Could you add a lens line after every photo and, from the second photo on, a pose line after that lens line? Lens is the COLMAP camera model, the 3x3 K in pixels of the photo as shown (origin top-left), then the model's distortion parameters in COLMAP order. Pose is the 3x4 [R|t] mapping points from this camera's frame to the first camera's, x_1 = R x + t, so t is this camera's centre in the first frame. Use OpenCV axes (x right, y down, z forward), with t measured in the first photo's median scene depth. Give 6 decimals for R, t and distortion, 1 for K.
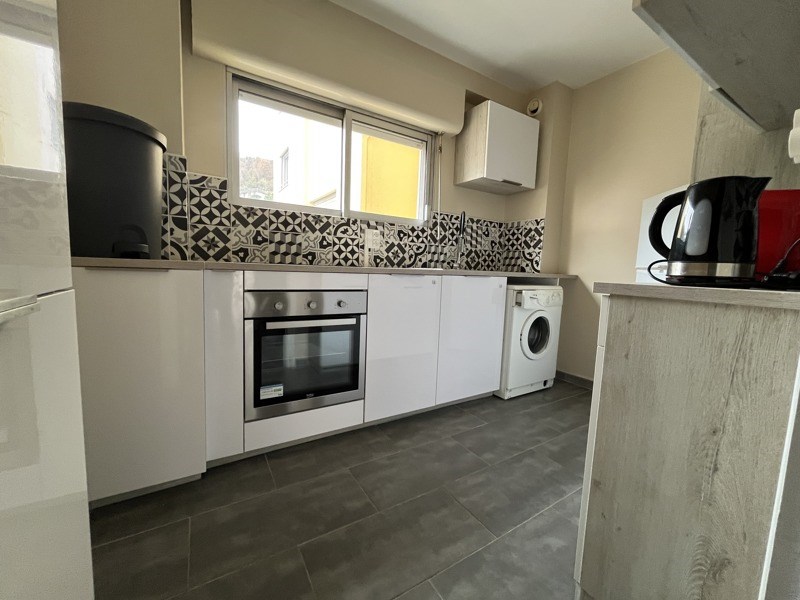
lens RADIAL K [[323.5, 0, 399.0], [0, 323.5, 299.3], [0, 0, 1]] dist [0.000007, -0.000095]
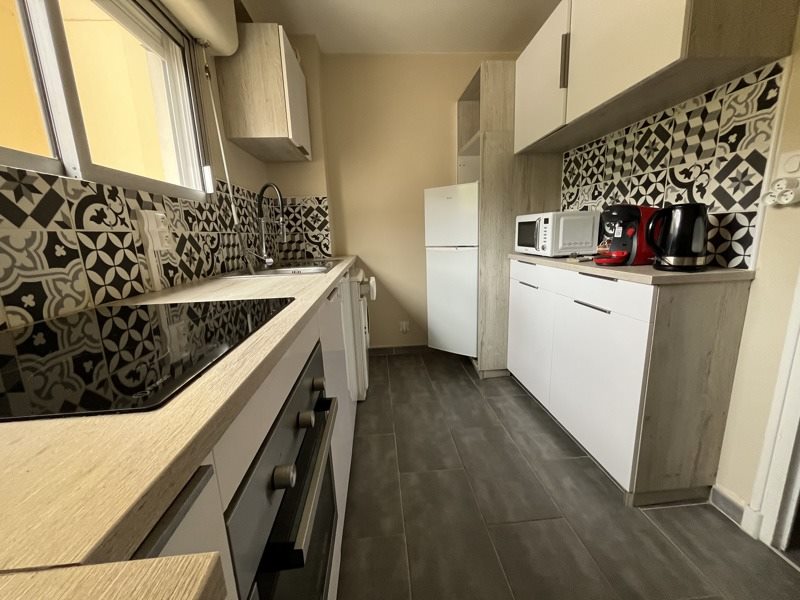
lens RADIAL K [[323.5, 0, 400.7], [0, 323.5, 298.2], [0, 0, 1]] dist [0.000007, -0.000095]
pose [[0.457276, -0.225854, 0.860168, -0.350295], [0.141827, 0.973356, 0.180177, -0.124022], [-0.877943, 0.039605, 0.477124, 0.456298]]
